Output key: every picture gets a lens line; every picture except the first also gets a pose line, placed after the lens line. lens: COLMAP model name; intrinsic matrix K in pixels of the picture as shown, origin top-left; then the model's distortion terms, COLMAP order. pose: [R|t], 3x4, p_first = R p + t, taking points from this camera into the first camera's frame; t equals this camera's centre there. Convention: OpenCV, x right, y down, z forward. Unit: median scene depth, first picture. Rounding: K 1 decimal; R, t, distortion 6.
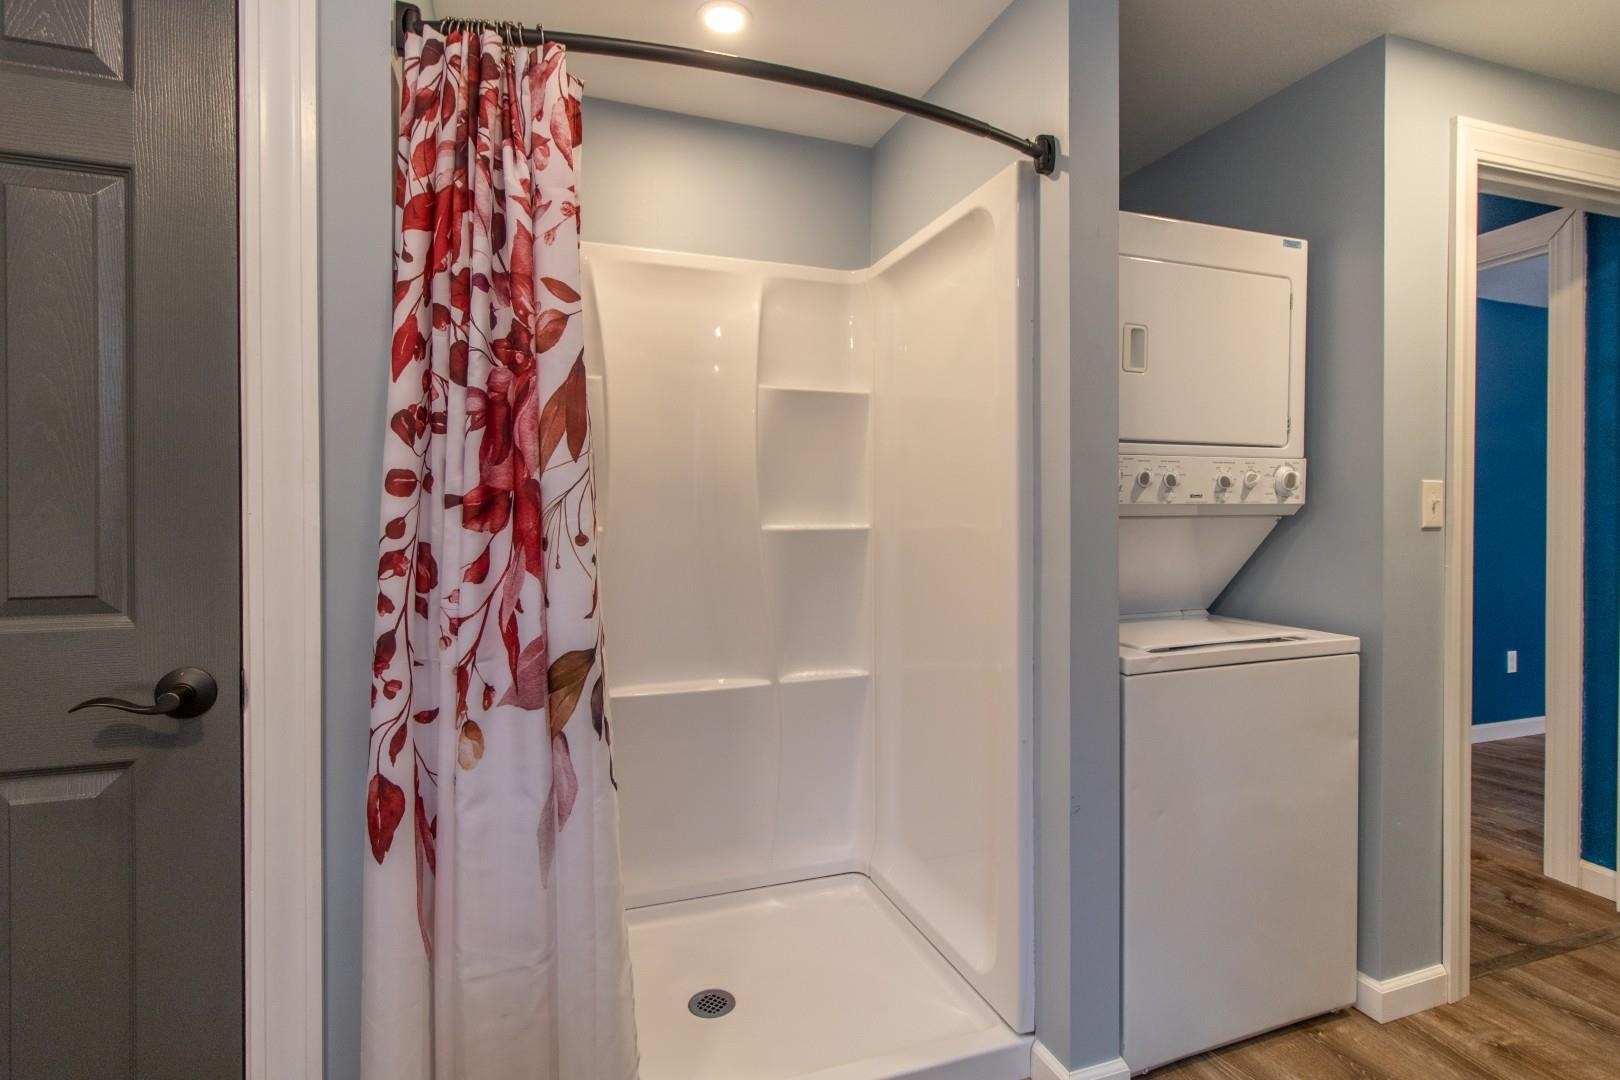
lens RADIAL K [[778.4, 0, 805.5], [0, 778.4, 533.1], [0, 0, 1]] dist [-0.002066, 0.000391]
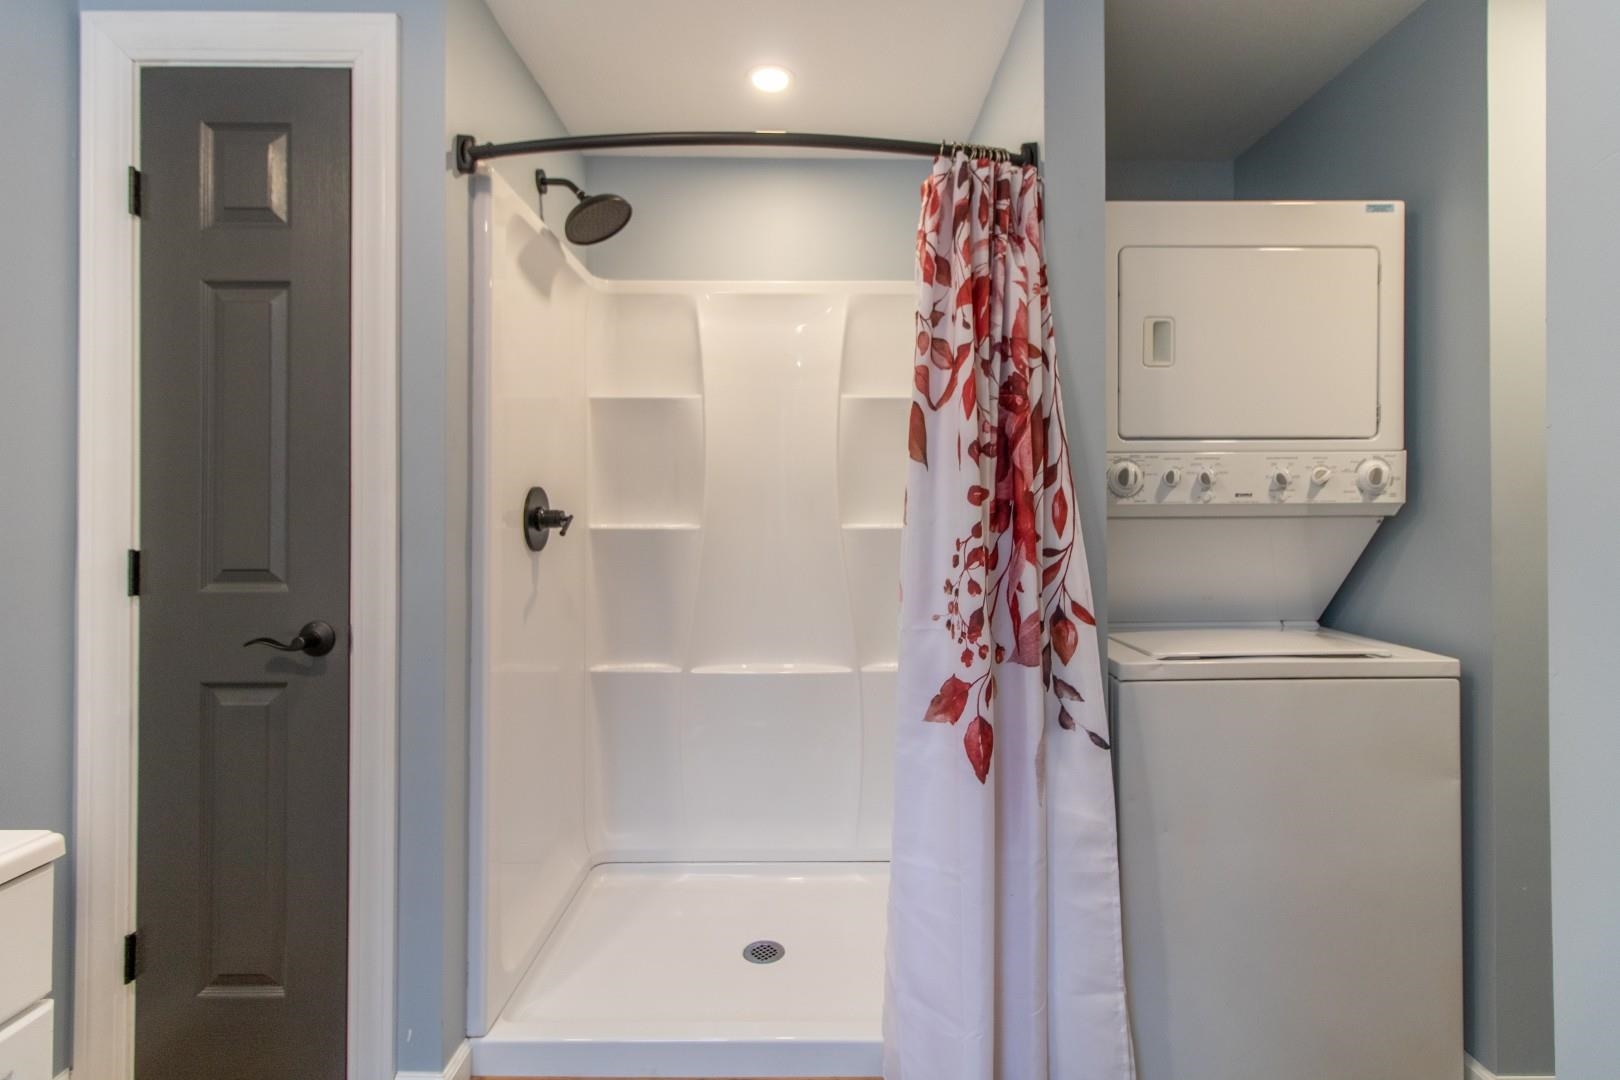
lens RADIAL K [[768.7, 0, 813.2], [0, 768.7, 520.2], [0, 0, 1]] dist [0.003067, 0.000398]
pose [[0.944553, 0.003023, -0.328346, 0.315626], [-0.007640, 0.999889, -0.012774, -0.002105], [0.328271, 0.014574, 0.944471, -0.031341]]
